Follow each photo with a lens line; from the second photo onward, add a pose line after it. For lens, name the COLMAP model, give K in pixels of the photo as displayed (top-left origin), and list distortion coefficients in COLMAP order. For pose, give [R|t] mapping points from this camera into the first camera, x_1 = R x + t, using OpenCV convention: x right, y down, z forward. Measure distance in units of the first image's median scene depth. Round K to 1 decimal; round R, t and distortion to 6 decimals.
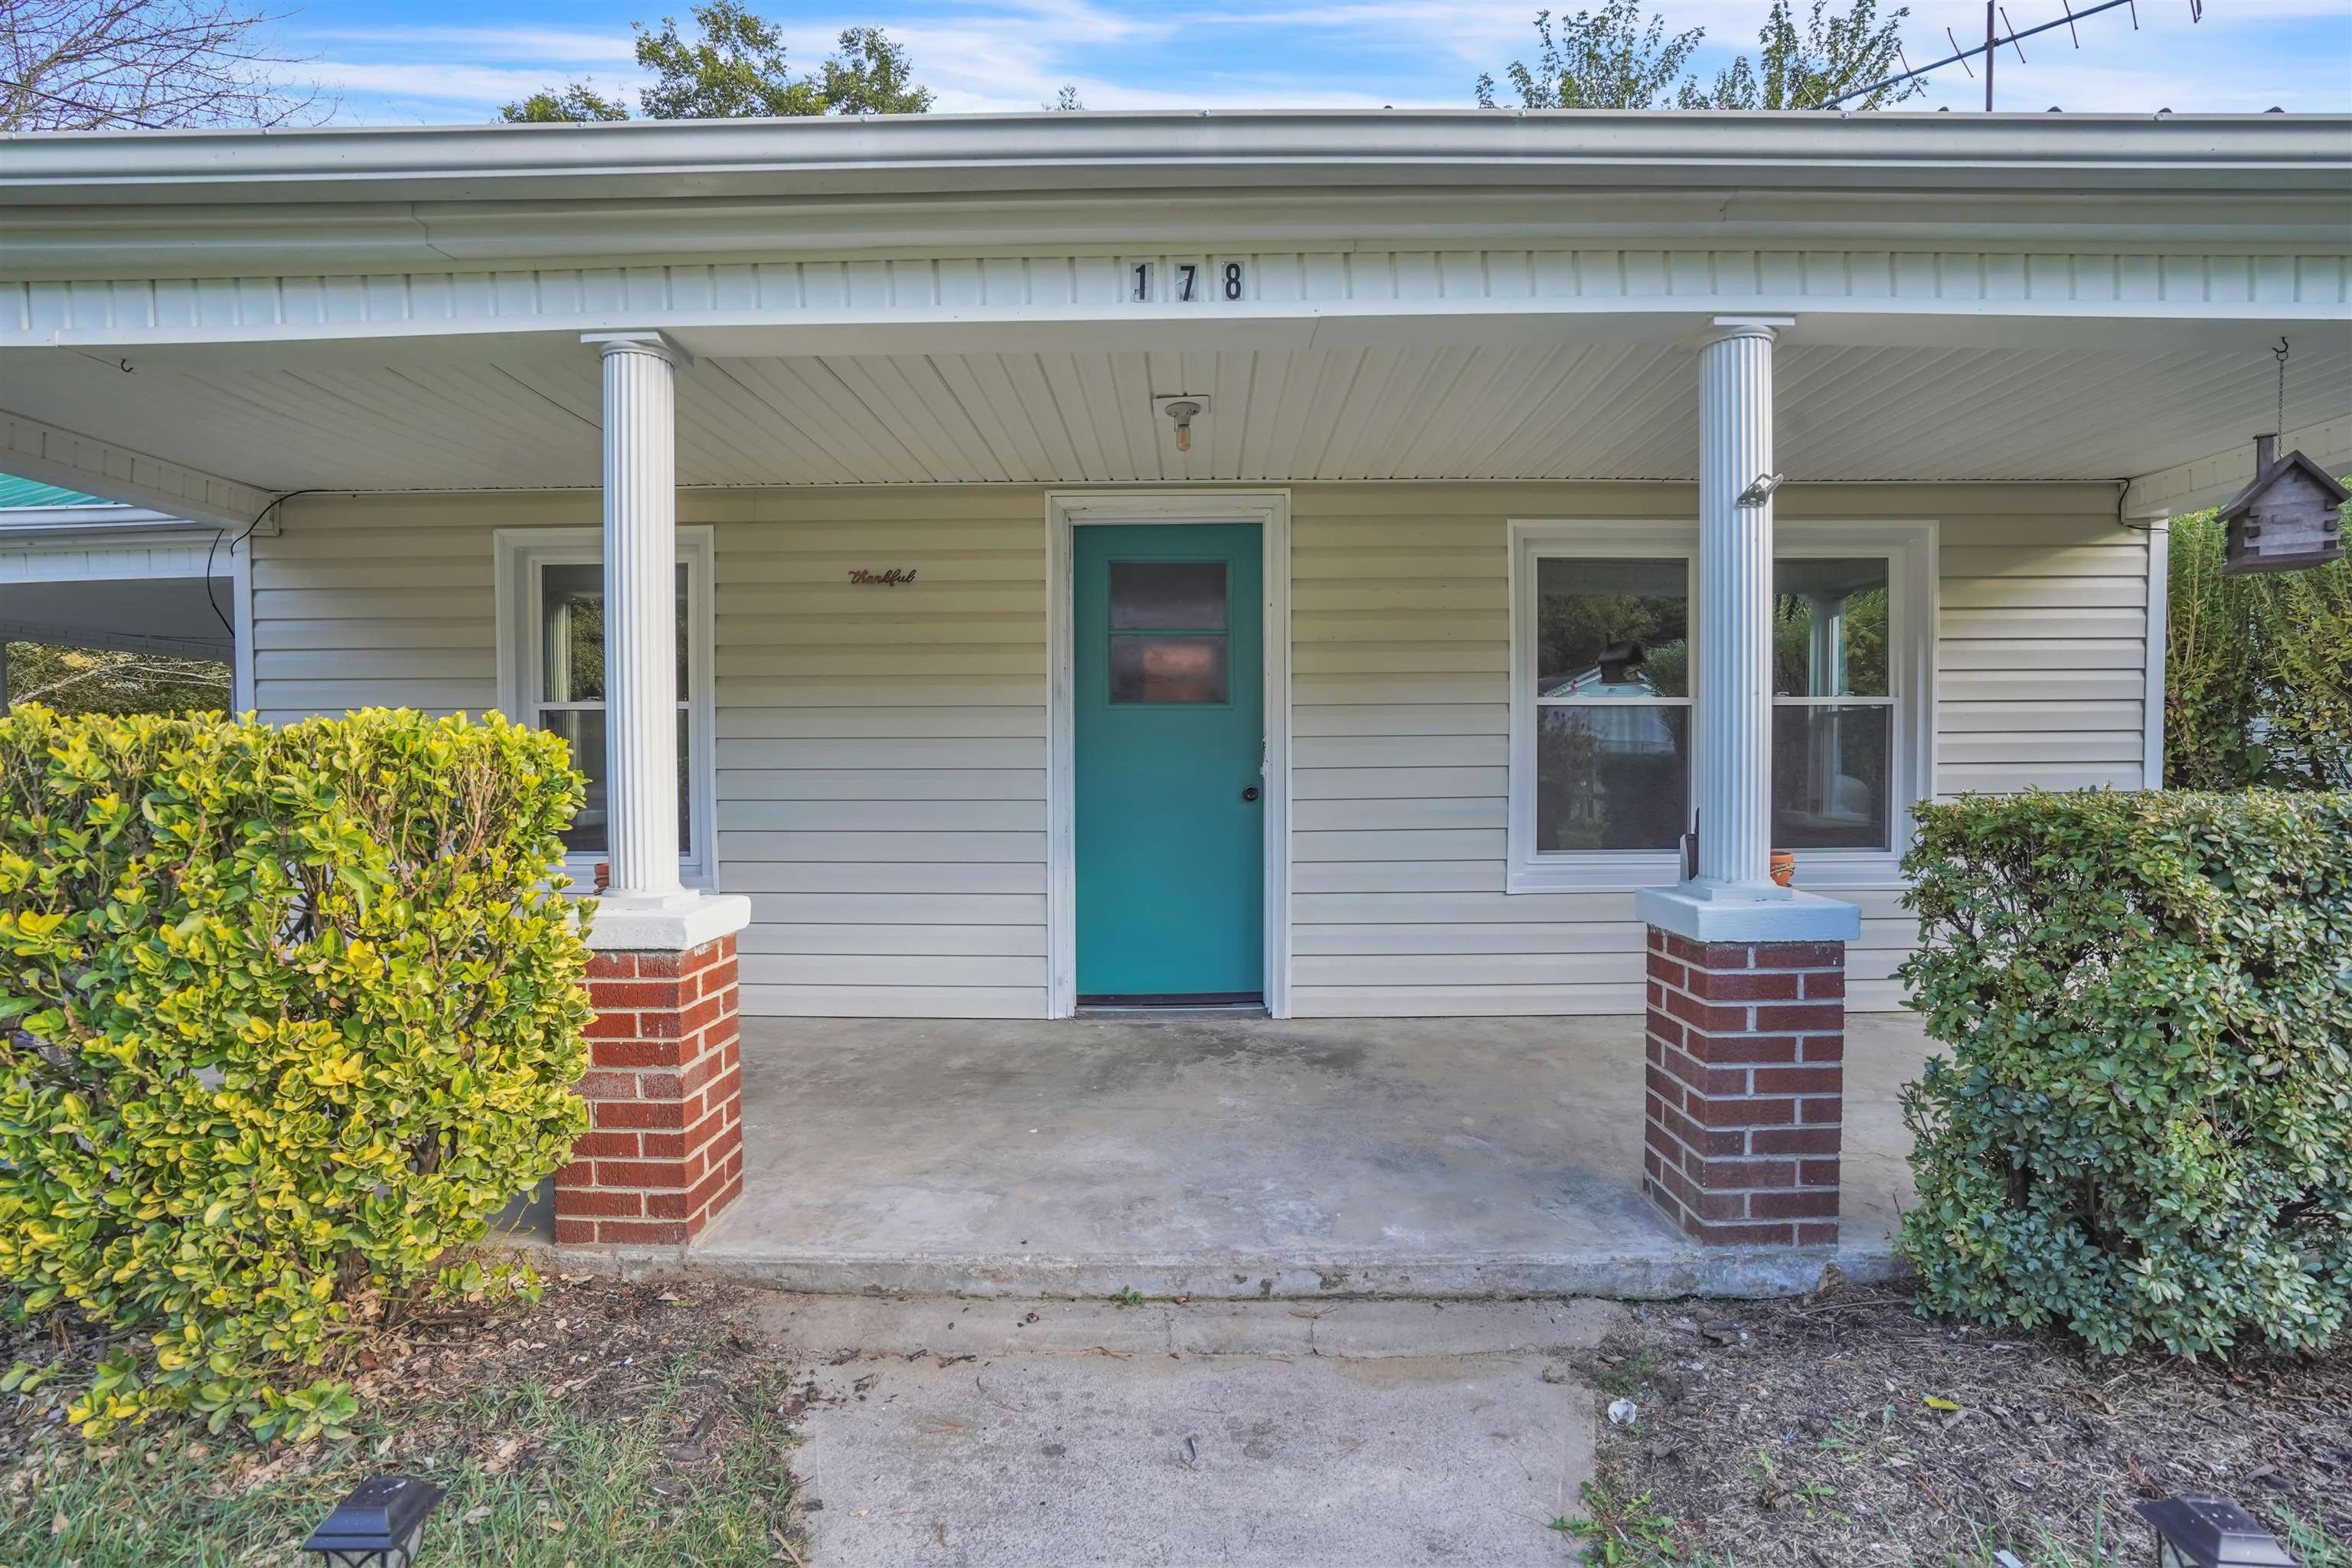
lens RADIAL K [[1105.2, 0, 1177.9], [0, 1105.2, 791.1], [0, 0, 1]] dist [0.000320, 0.000972]
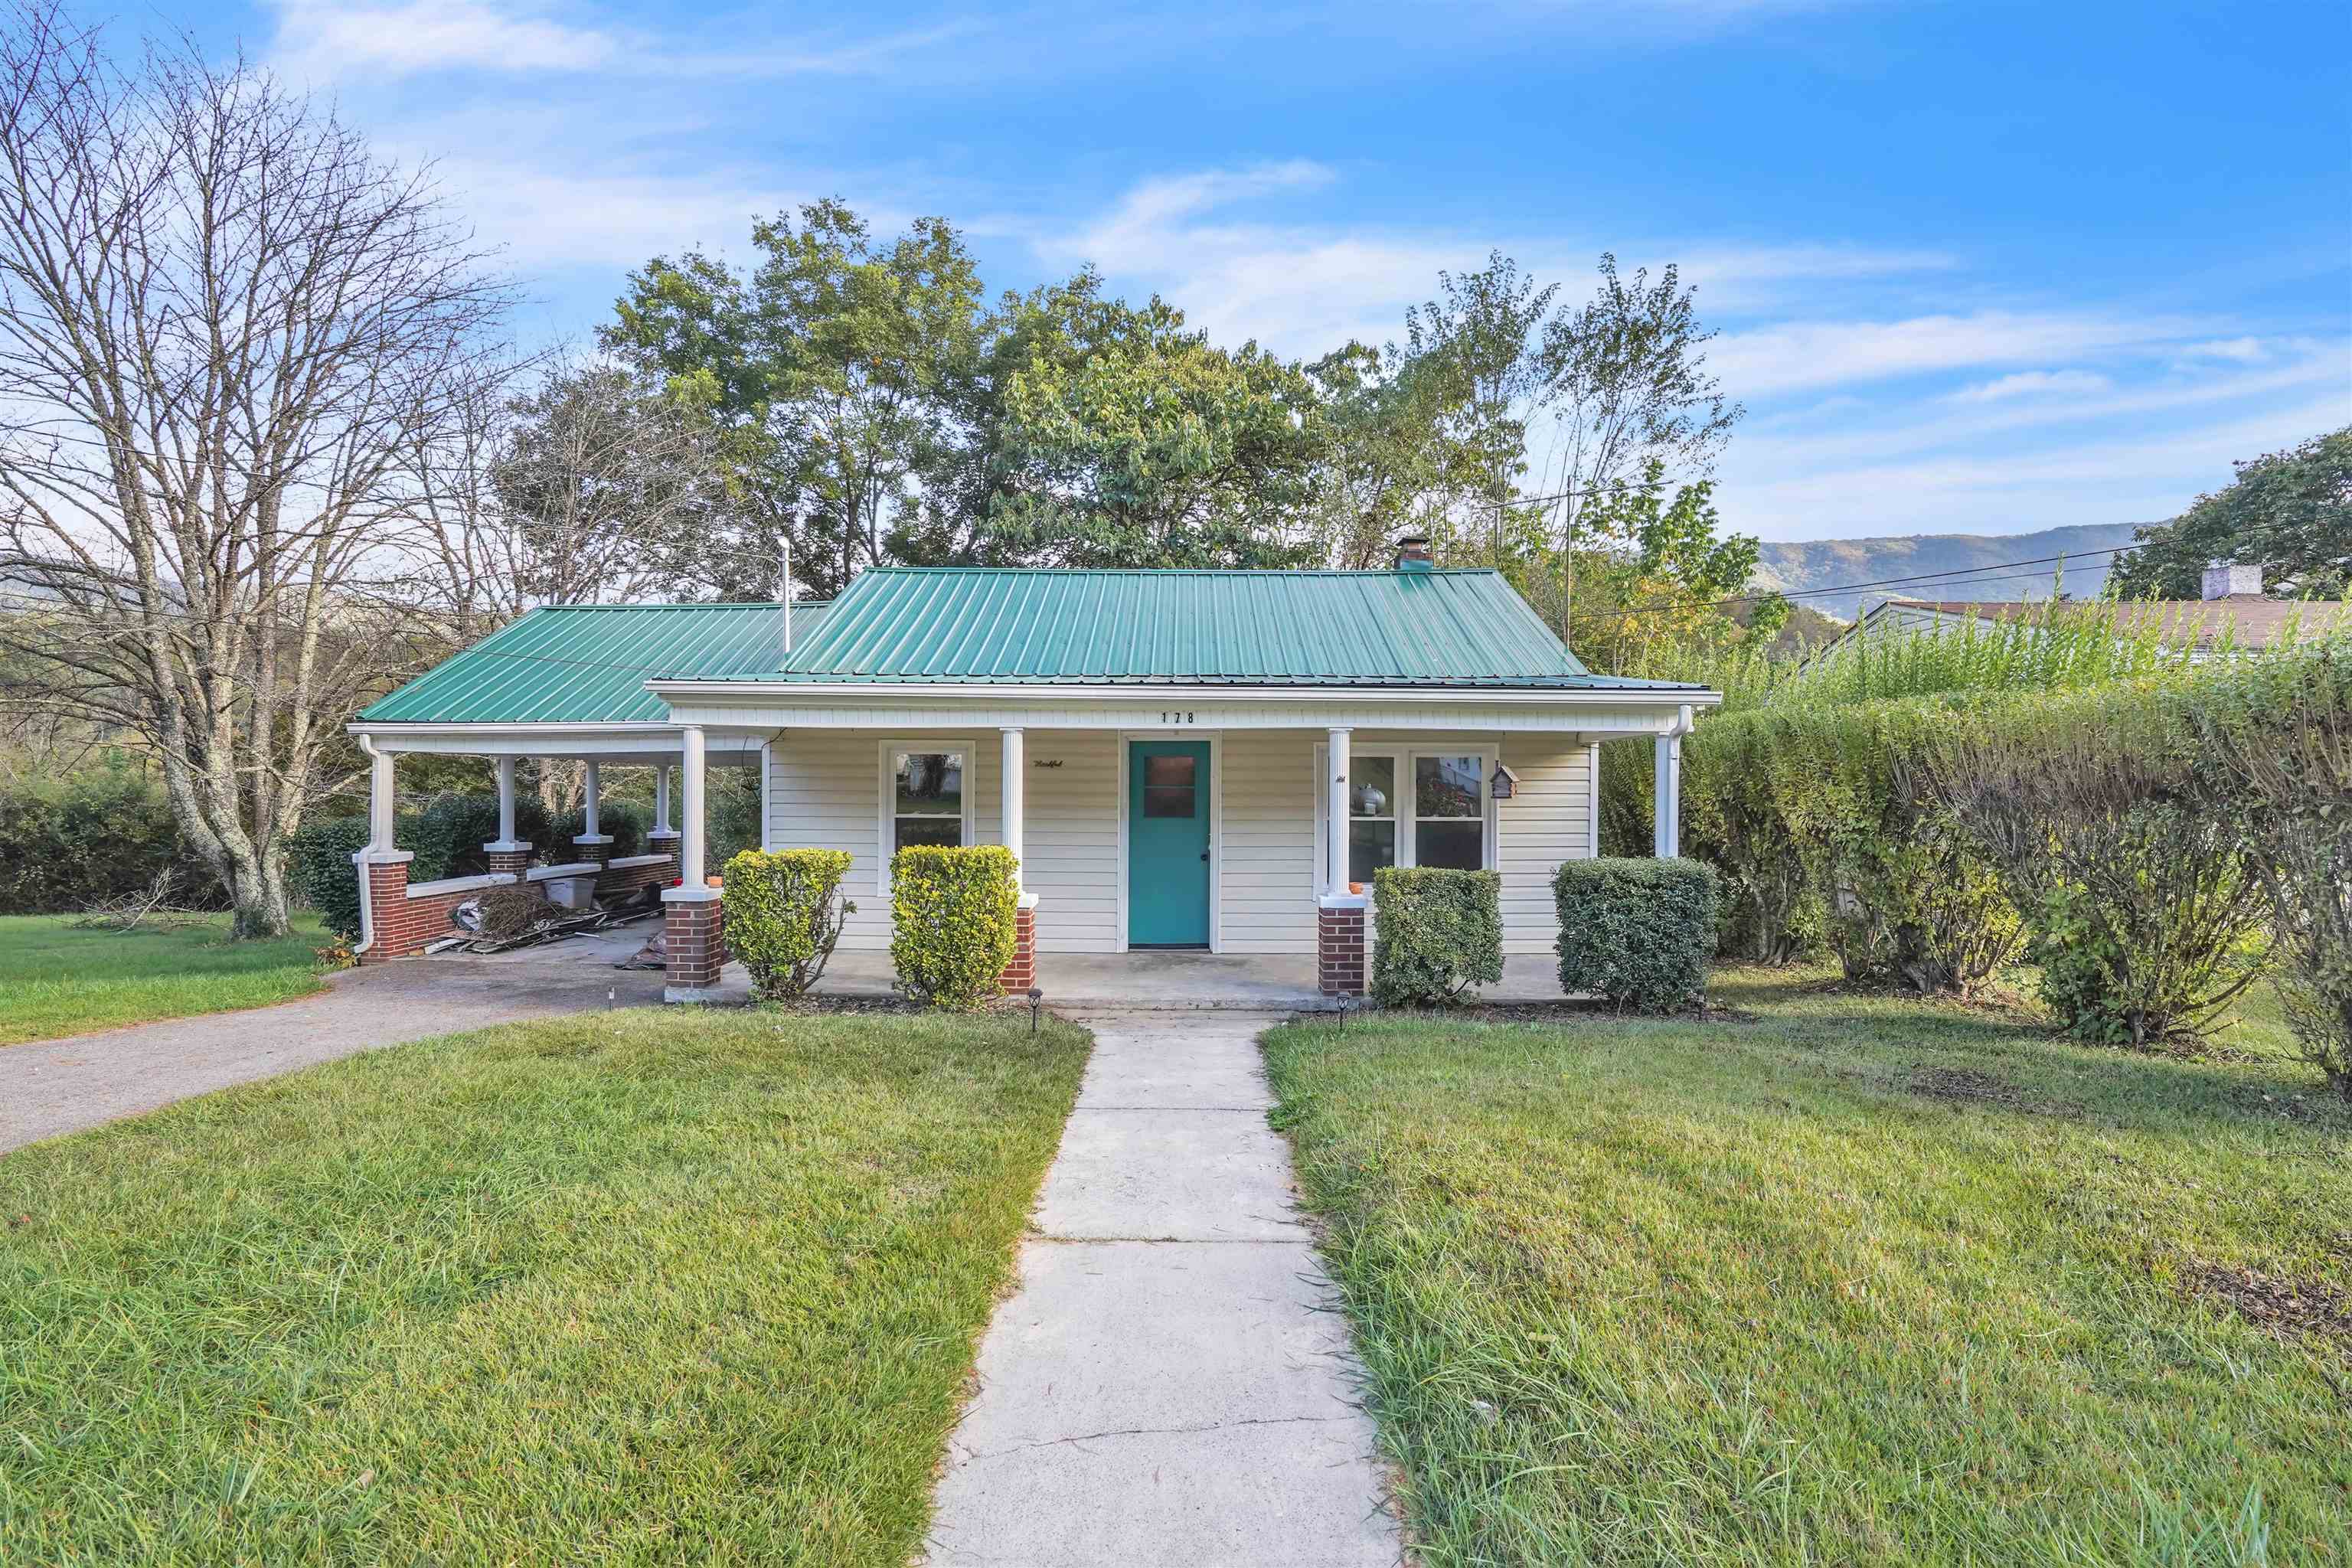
lens RADIAL K [[1105.2, 0, 1161.2], [0, 1105.2, 793.9], [0, 0, 1]] dist [0.000320, 0.000972]
pose [[0.999839, 0.008484, -0.015818, 0.007694], [-0.008769, 0.999800, -0.017999, -0.085291], [0.015662, 0.018135, 0.999713, -1.355539]]
